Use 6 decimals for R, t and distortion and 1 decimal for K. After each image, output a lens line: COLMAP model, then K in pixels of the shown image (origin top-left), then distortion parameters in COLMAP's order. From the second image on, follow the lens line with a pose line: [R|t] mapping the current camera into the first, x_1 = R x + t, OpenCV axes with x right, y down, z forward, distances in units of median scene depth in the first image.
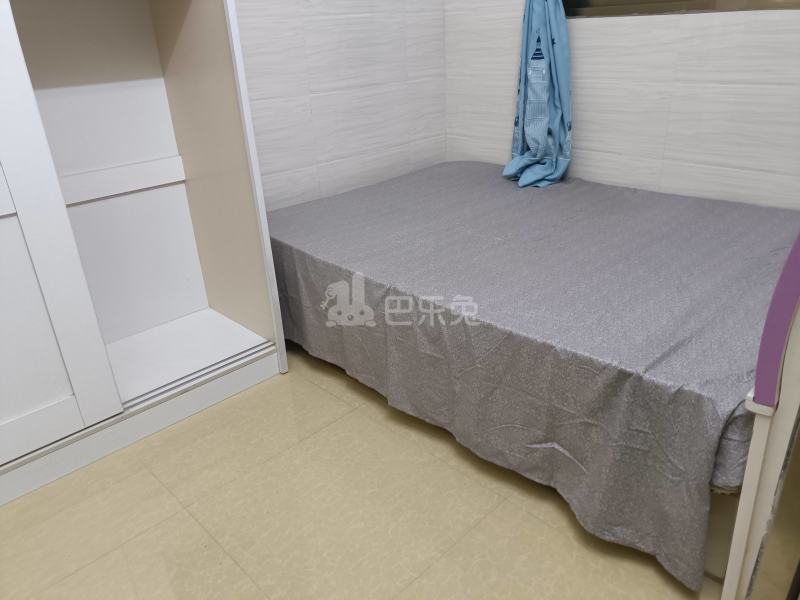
lens RADIAL K [[644.9, 0, 400.0], [0, 644.9, 300.0], [0, 0, 1]] dist [0.003394, 0.000406]
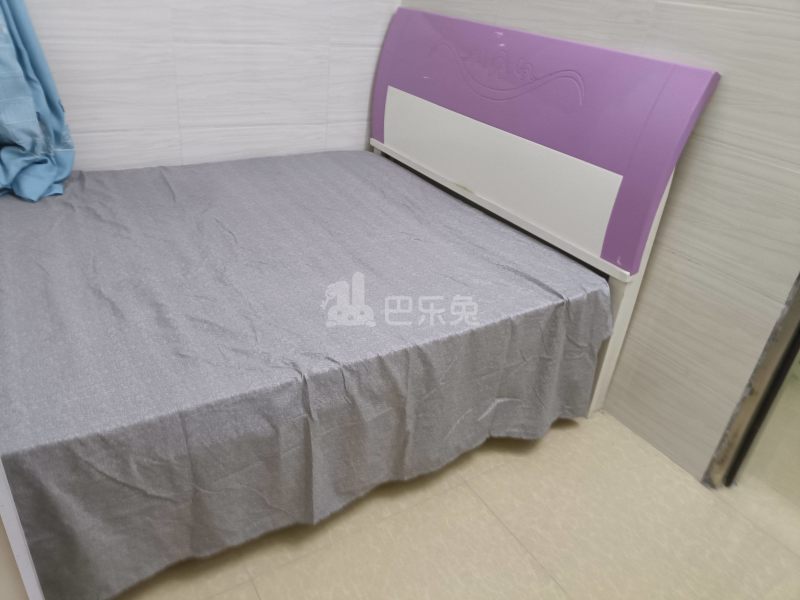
lens RADIAL K [[594.1, 0, 400.0], [0, 594.1, 300.0], [0, 0, 1]] dist [-0.008813, -0.006224]
pose [[0.182603, -0.420020, 0.888954, -0.386796], [0.295848, 0.885725, 0.357723, -0.212863], [-0.937619, 0.197674, 0.285998, 0.519488]]
